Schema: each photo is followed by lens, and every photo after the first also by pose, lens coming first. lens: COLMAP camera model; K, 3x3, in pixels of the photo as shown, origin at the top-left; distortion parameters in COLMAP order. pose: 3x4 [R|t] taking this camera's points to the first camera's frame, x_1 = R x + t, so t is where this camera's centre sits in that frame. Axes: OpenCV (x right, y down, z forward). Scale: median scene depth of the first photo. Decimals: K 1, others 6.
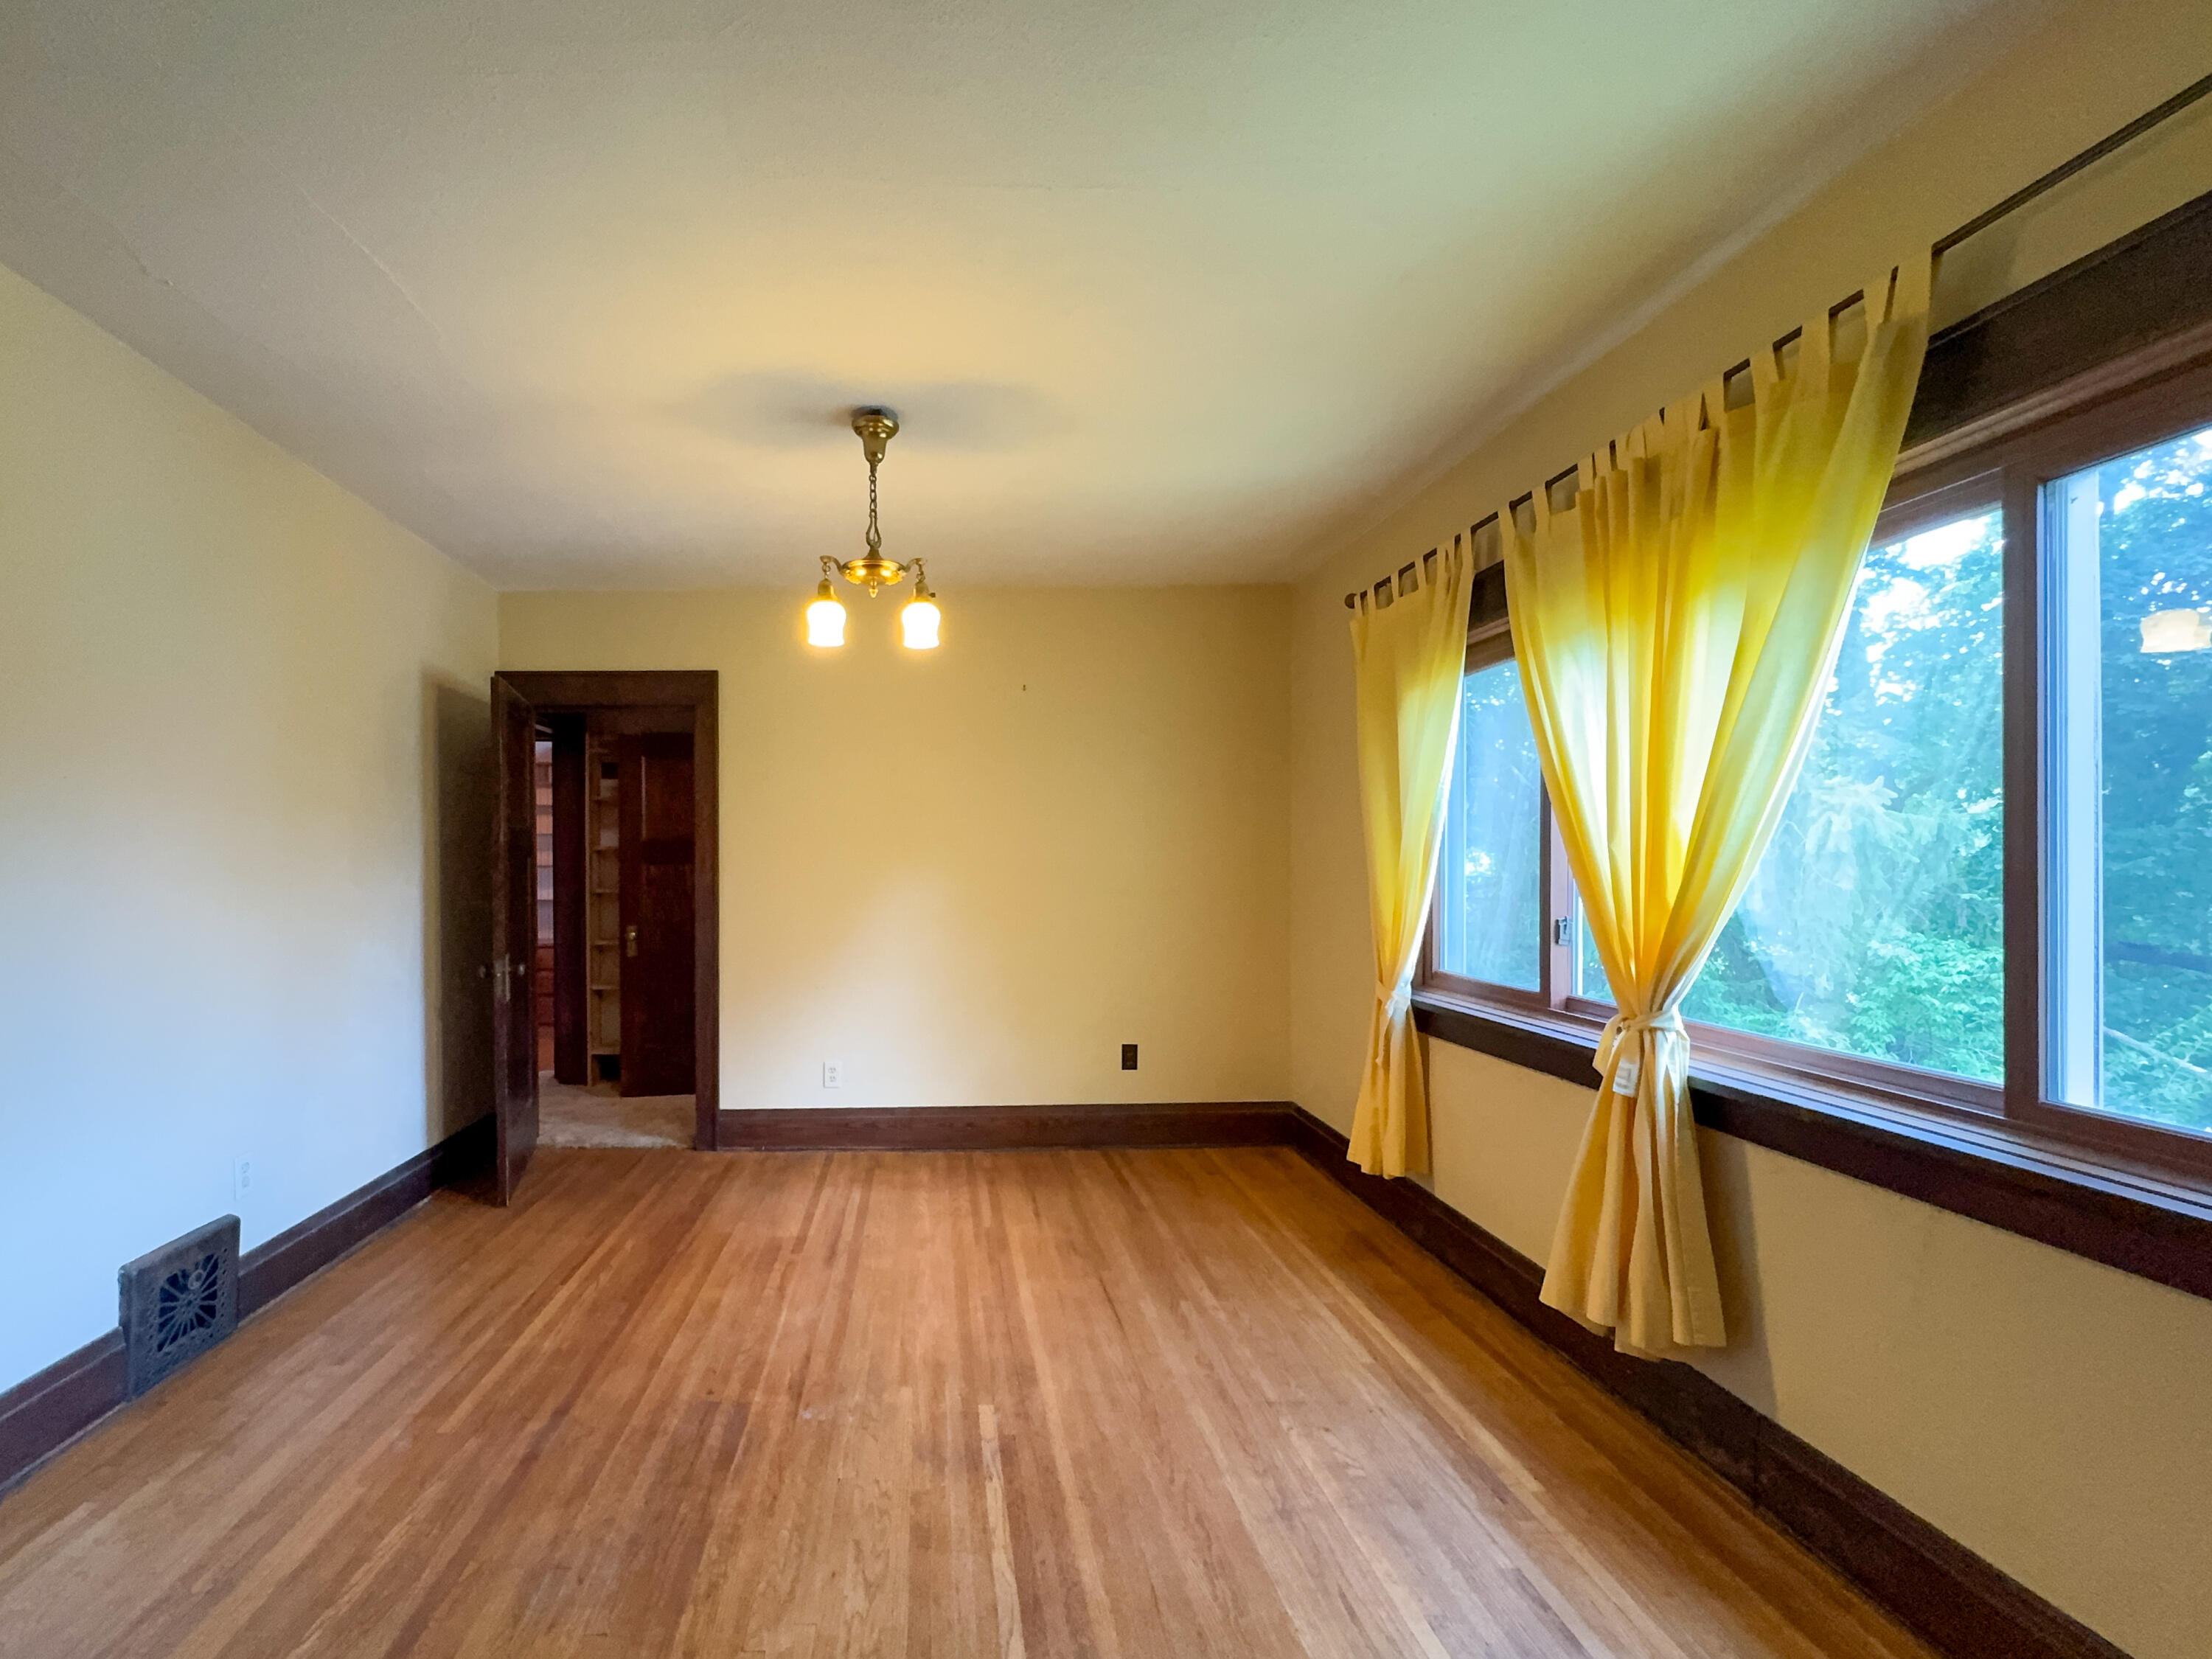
lens RADIAL K [[944.4, 0, 1105.9], [0, 944.4, 857.5], [0, 0, 1]] dist [-0.001244, -0.000310]
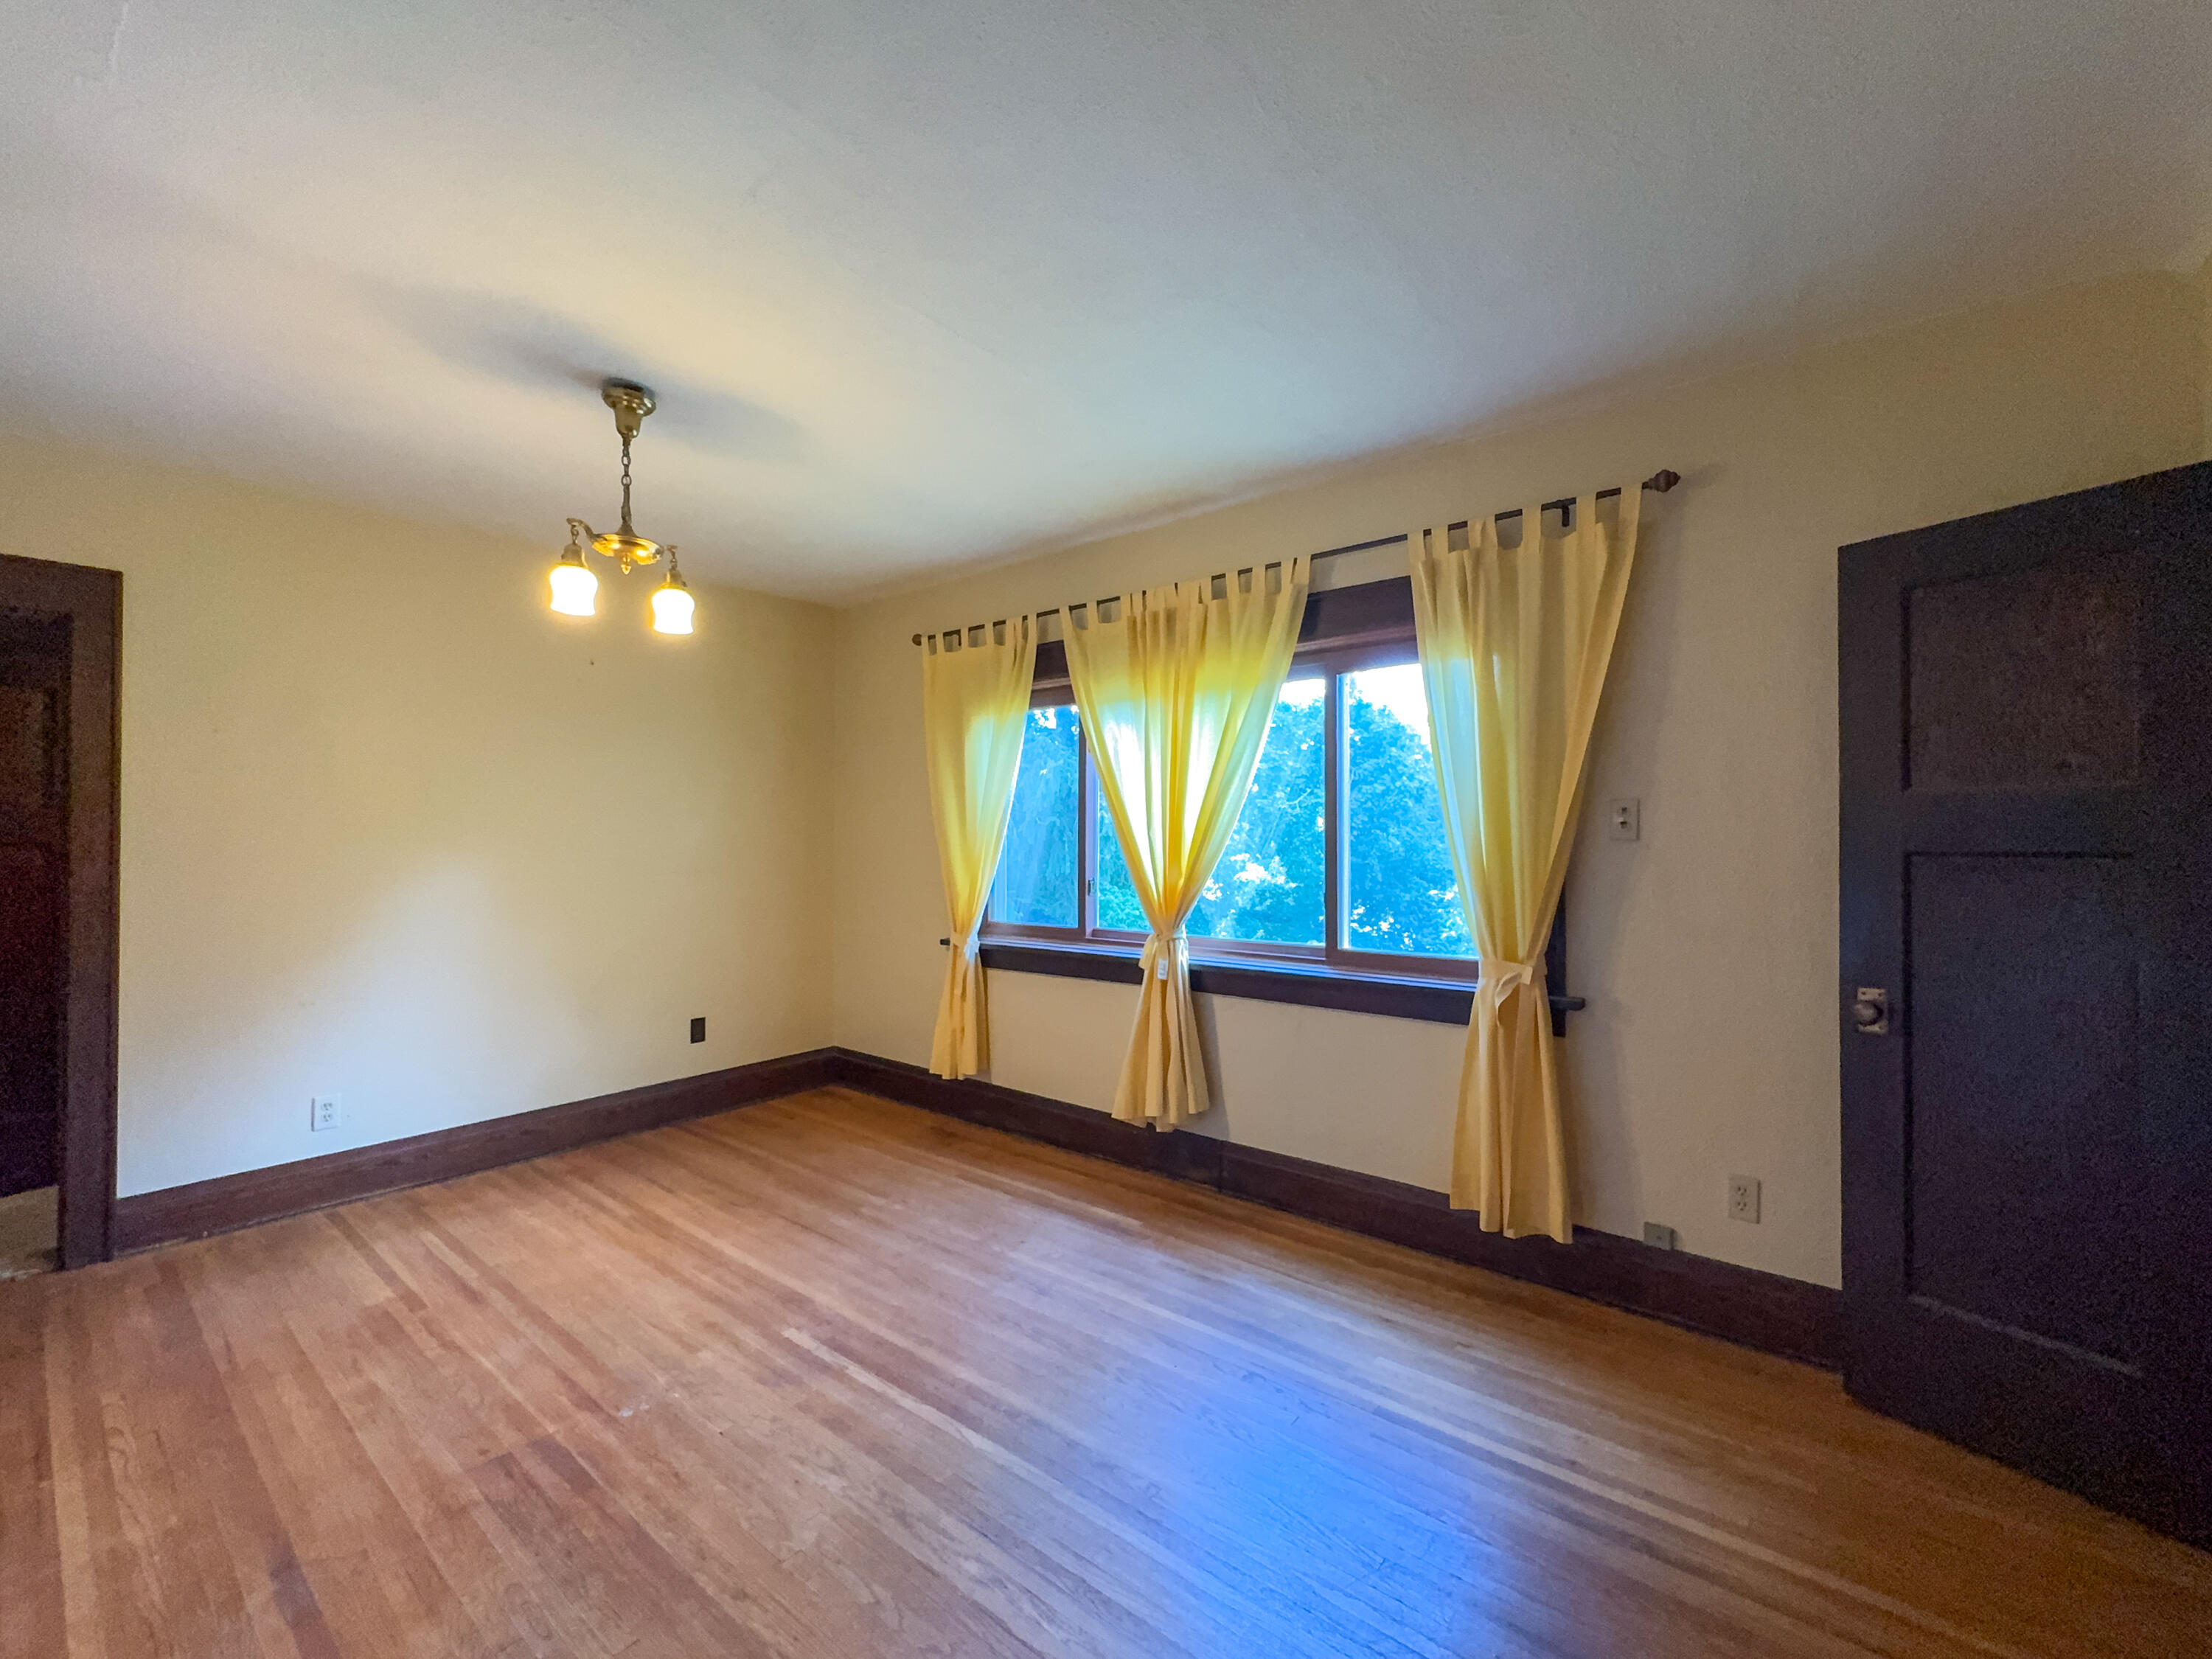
lens RADIAL K [[890.5, 0, 1106.0], [0, 890.5, 829.5], [0, 0, 1]] dist [-0.001264, -0.000074]
pose [[0.653886, 0.008102, 0.756550, -0.616515], [-0.001670, 0.999956, -0.009264, -0.002802], [-0.756591, 0.004794, 0.653871, 0.021246]]
